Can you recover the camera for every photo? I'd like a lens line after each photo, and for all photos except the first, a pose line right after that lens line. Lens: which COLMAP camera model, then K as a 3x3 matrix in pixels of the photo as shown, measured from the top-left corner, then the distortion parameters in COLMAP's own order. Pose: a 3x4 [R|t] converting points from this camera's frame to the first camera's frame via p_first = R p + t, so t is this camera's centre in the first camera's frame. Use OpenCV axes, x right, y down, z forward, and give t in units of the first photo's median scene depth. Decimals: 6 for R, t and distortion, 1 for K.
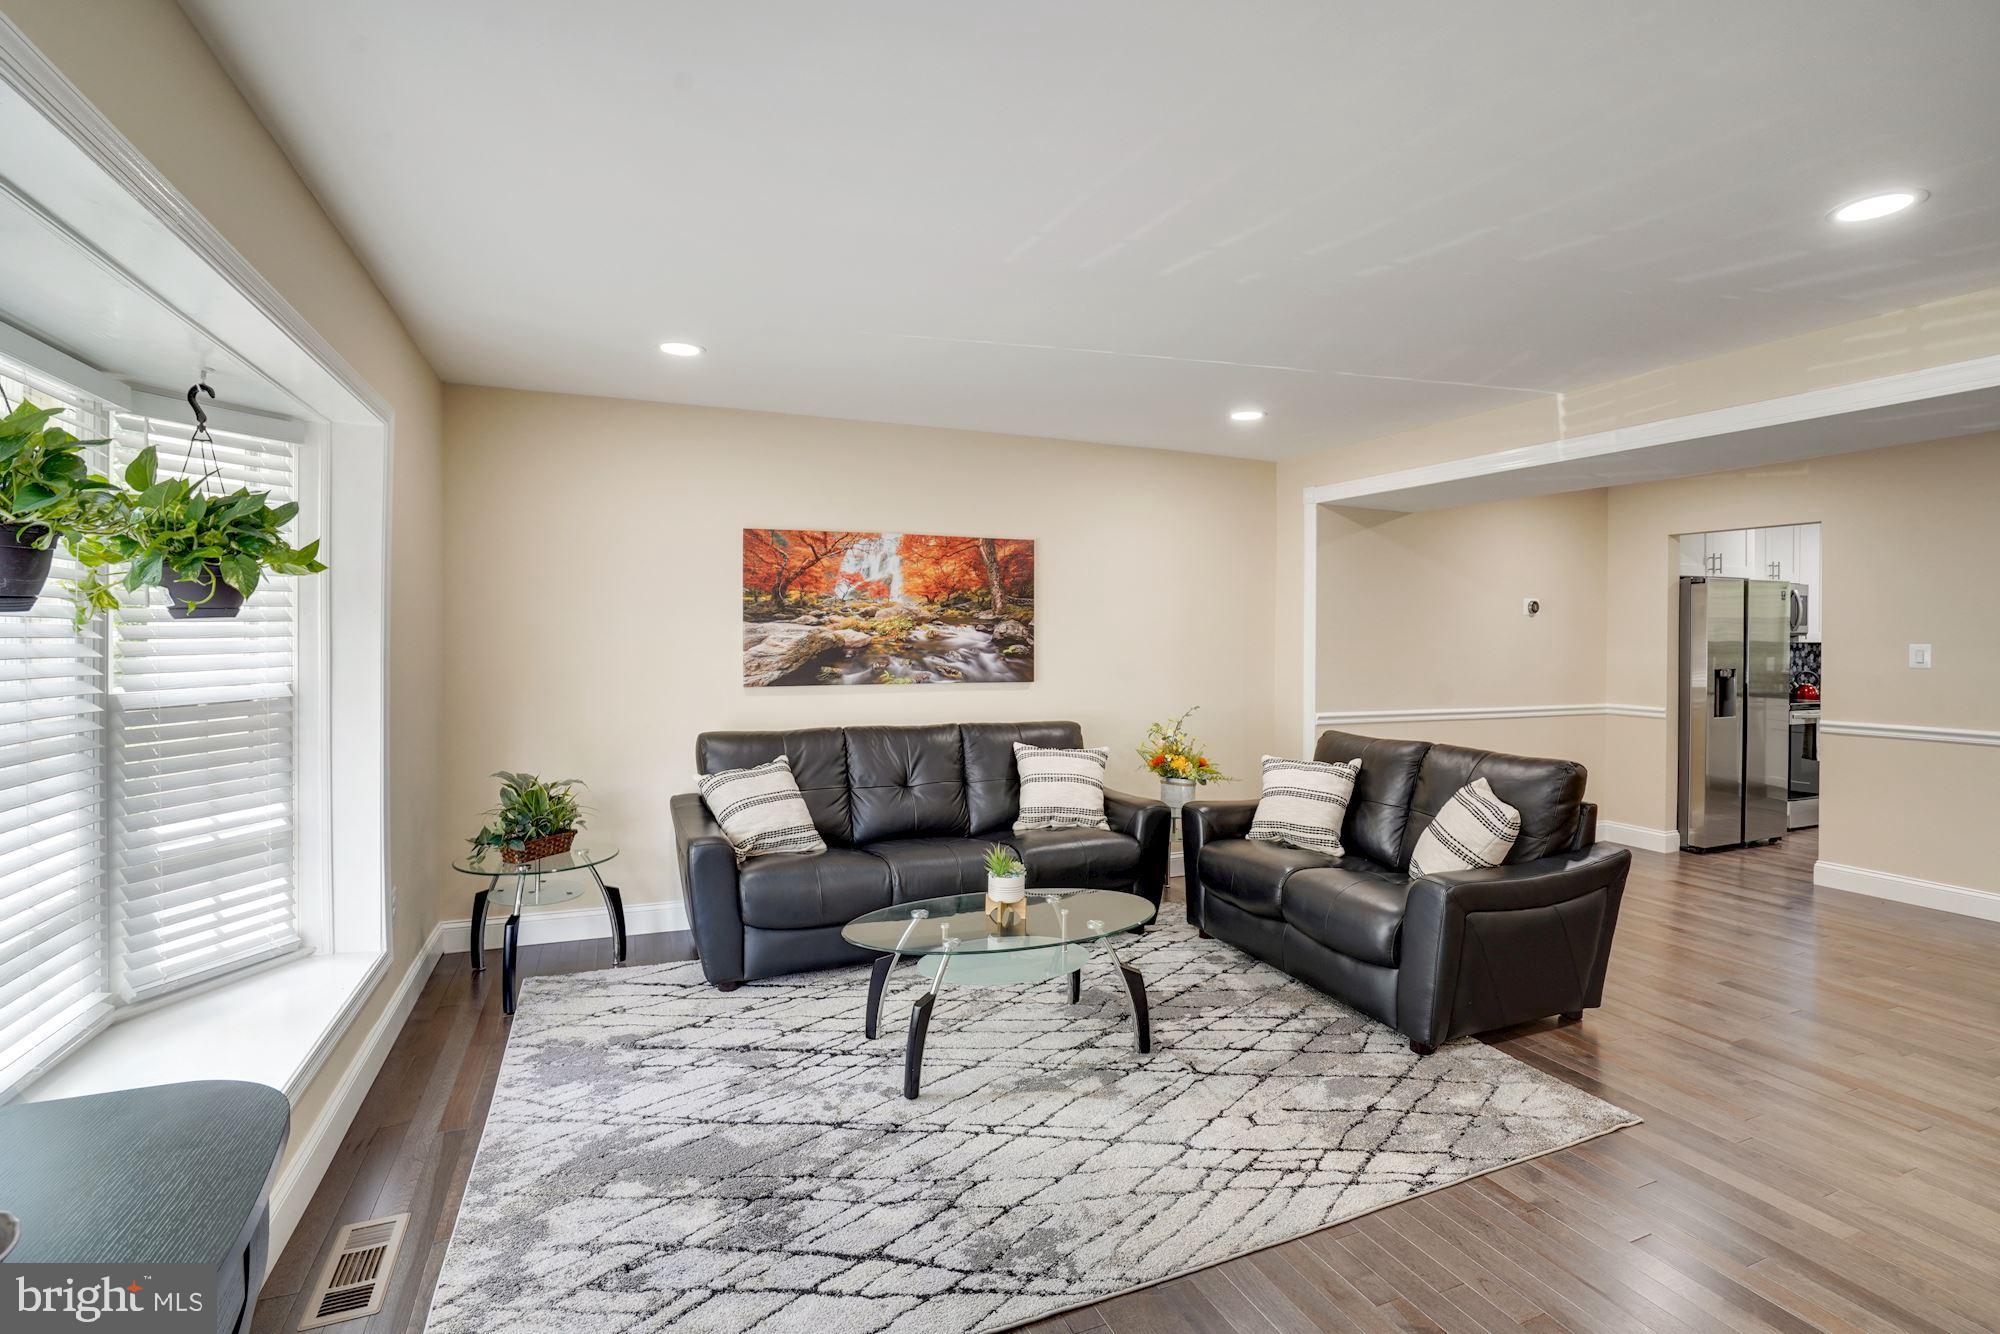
lens RADIAL K [[931.9, 0, 1003.2], [0, 931.9, 654.9], [0, 0, 1]] dist [-0.060023, 0.023582]
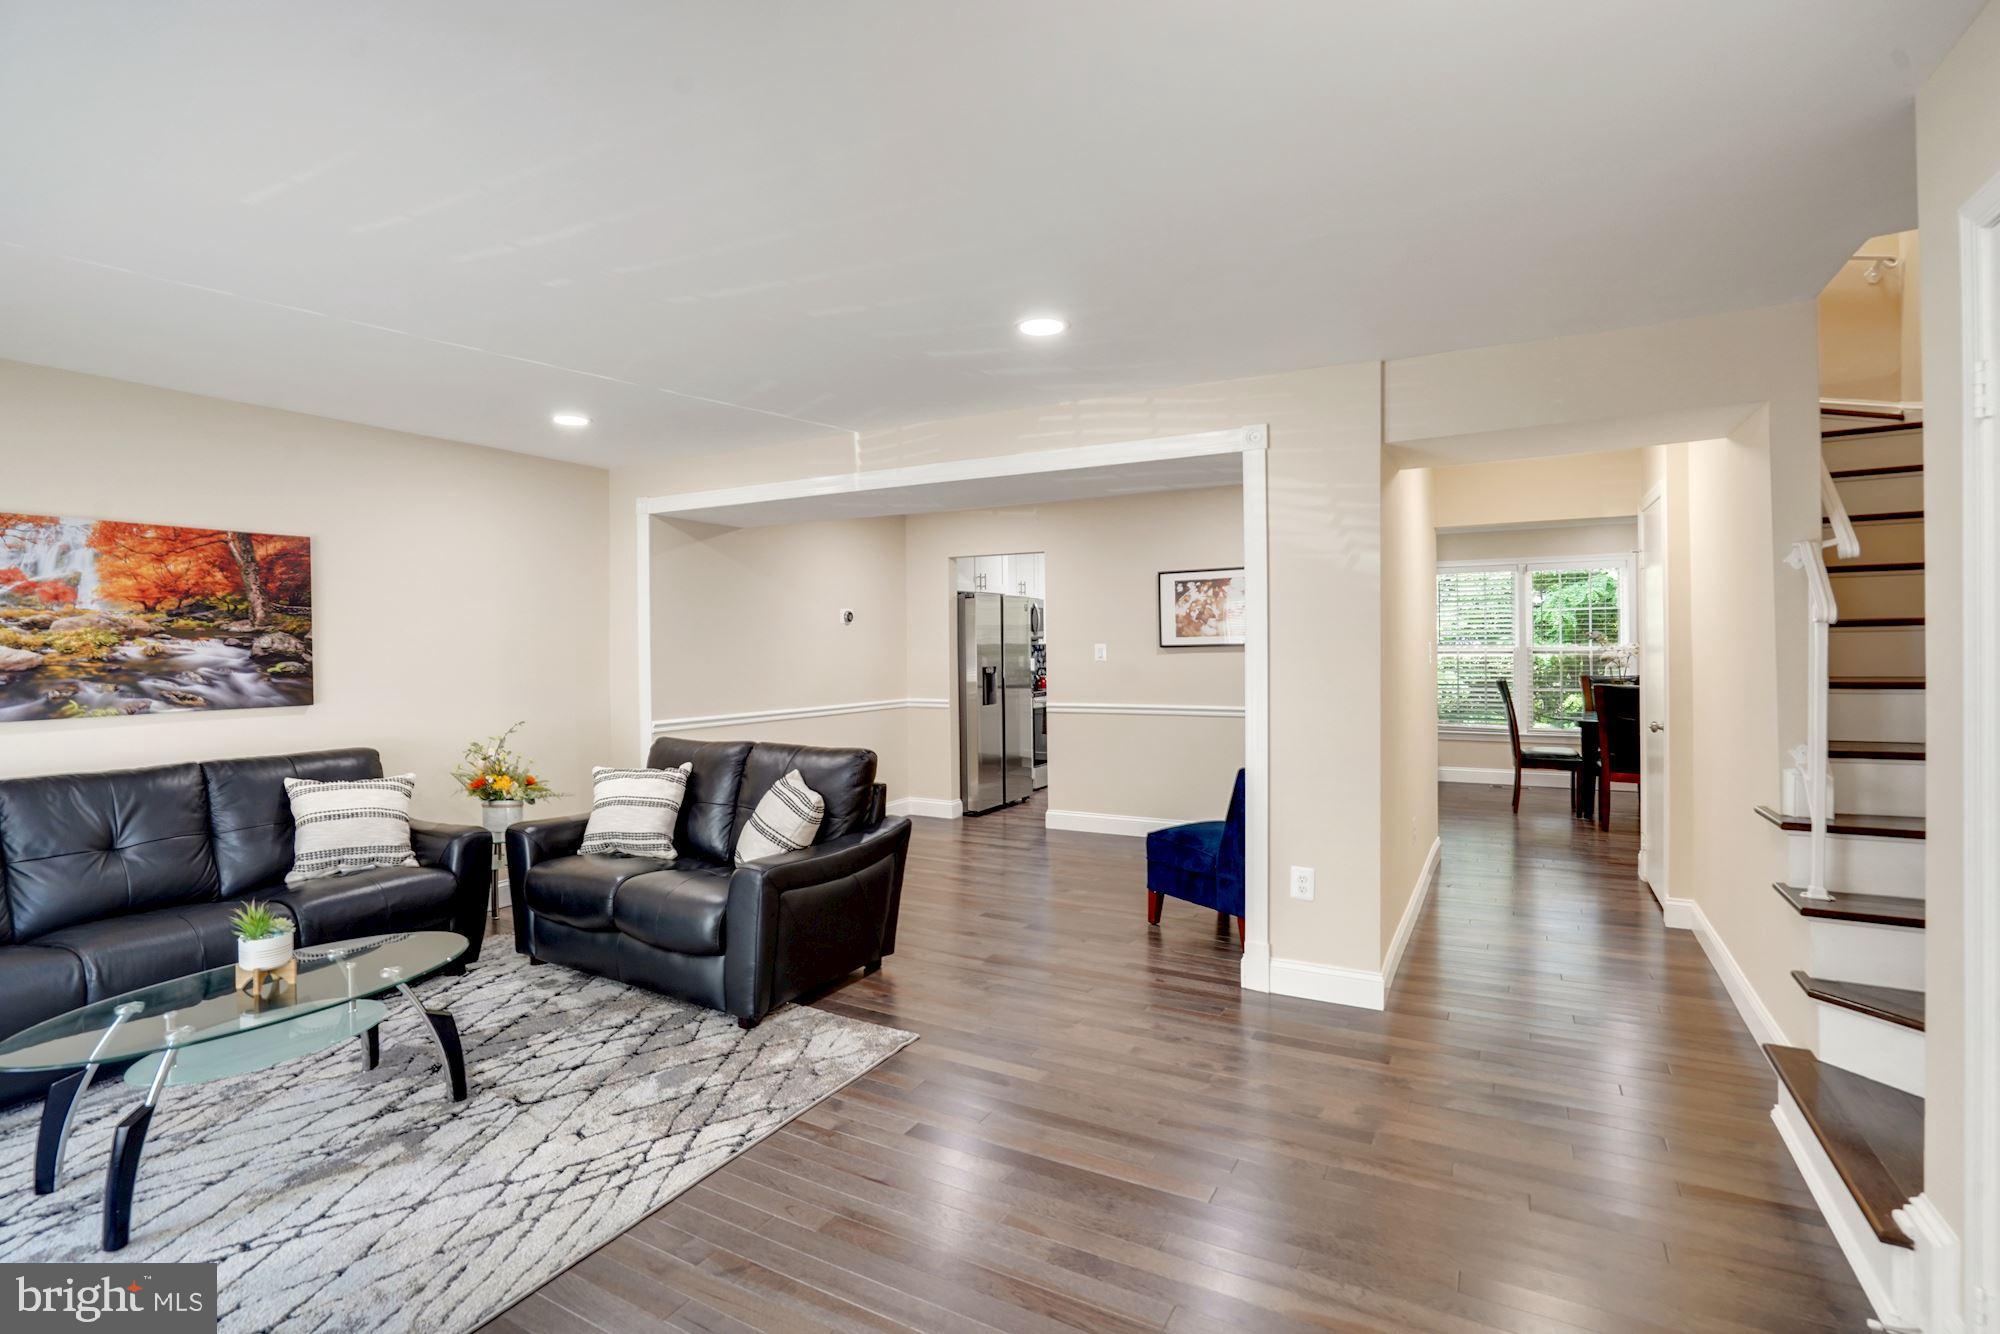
lens RADIAL K [[931.9, 0, 1003.2], [0, 931.9, 654.9], [0, 0, 1]] dist [-0.060023, 0.023582]
pose [[0.787541, -0.020754, 0.615912, 0.024020], [0.027467, 0.999622, -0.001437, 0.002284], [-0.615649, 0.018050, 0.787814, -0.042088]]
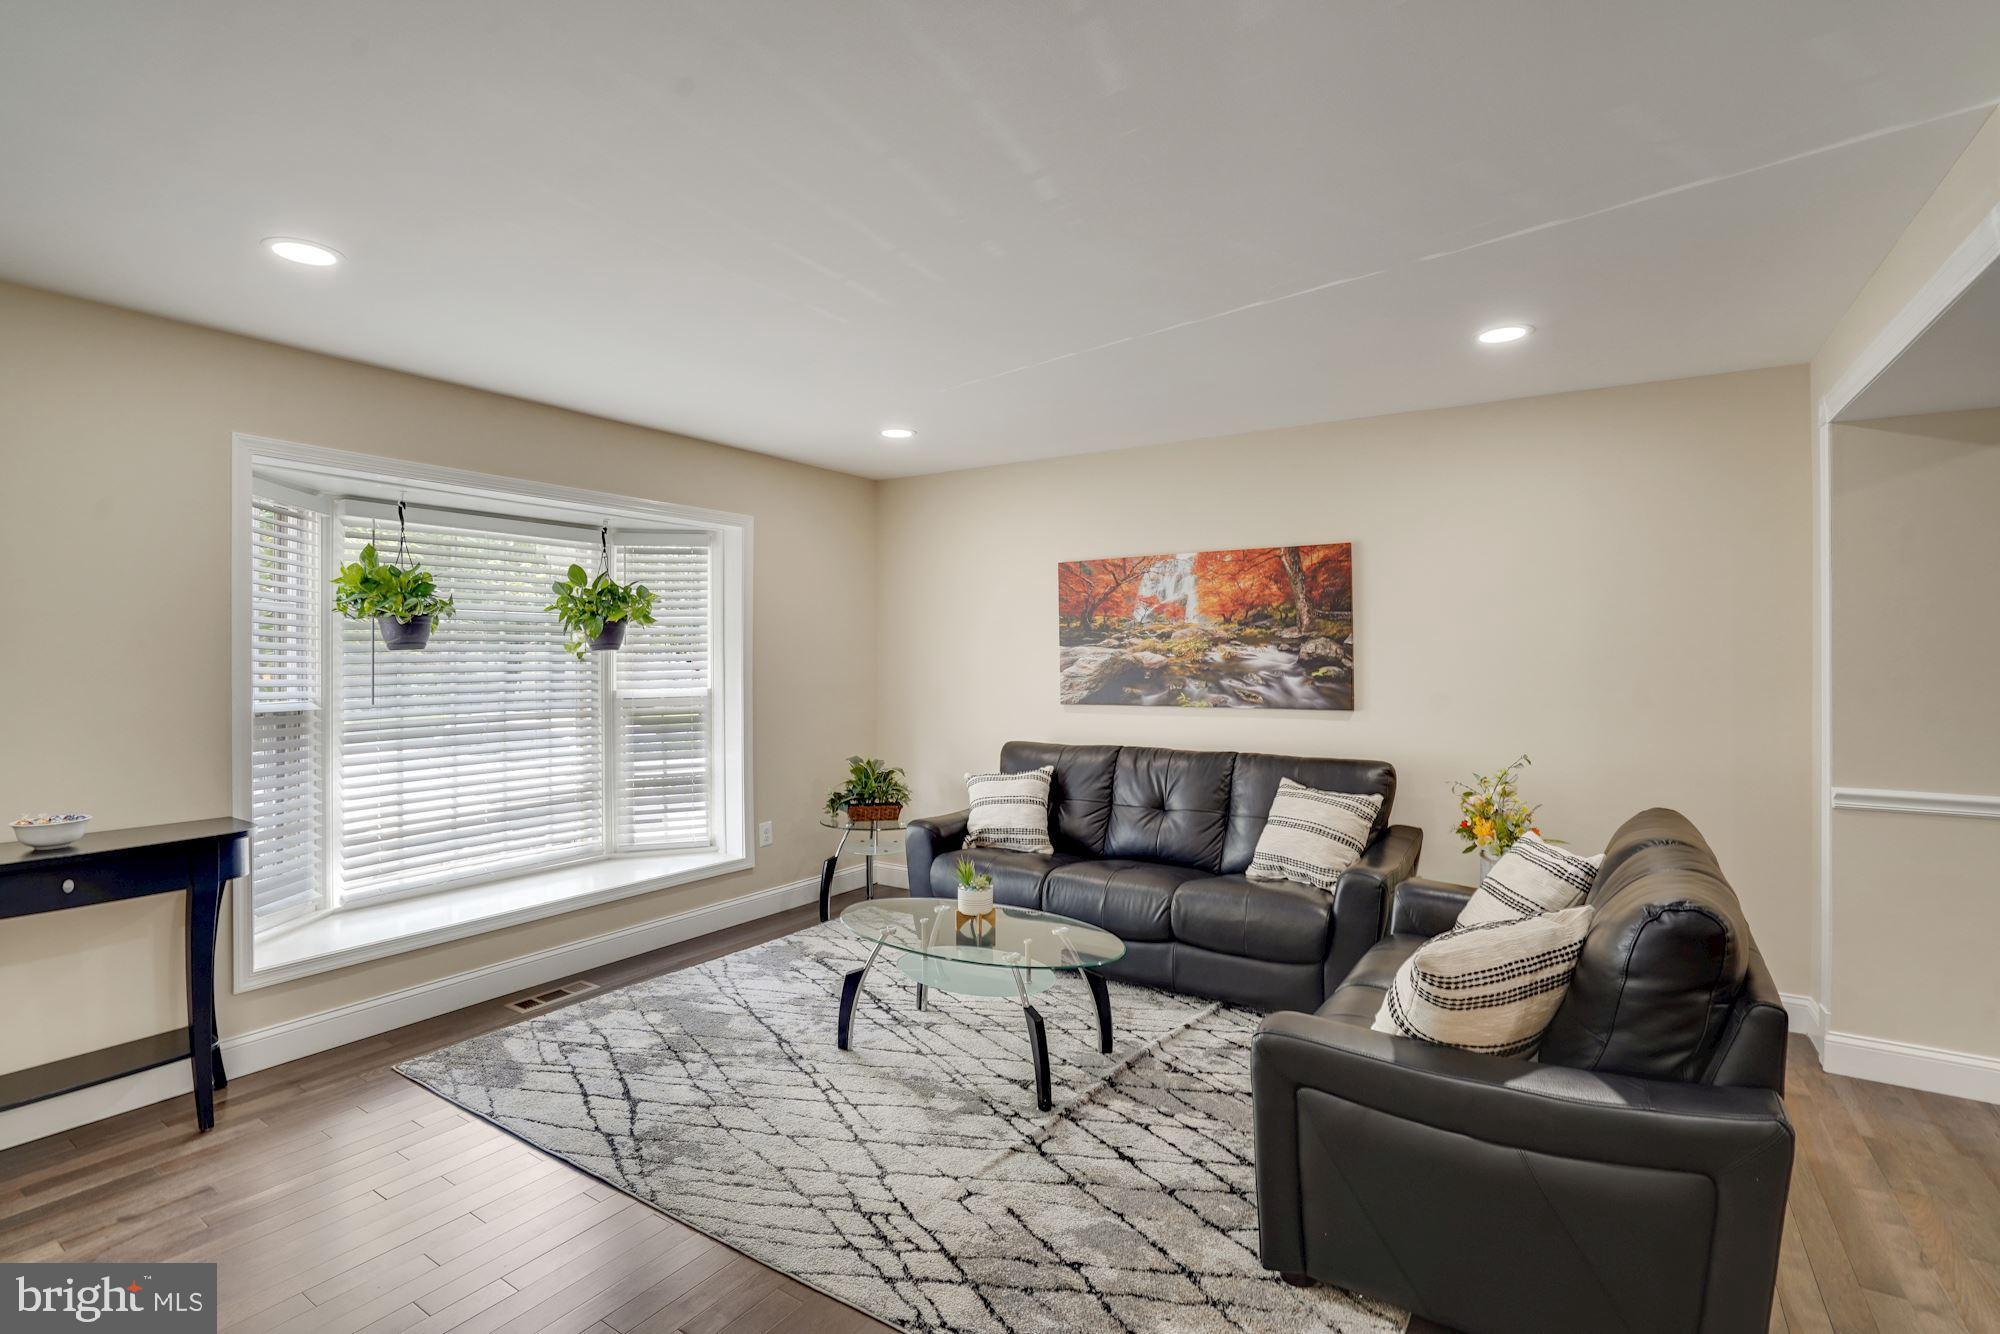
lens RADIAL K [[931.9, 0, 1003.2], [0, 931.9, 654.9], [0, 0, 1]] dist [-0.060023, 0.023582]
pose [[0.558743, -0.011037, -0.829267, 0.665758], [-0.012613, 0.999683, -0.021804, 0.000852], [0.829245, 0.022642, 0.558426, 0.335906]]
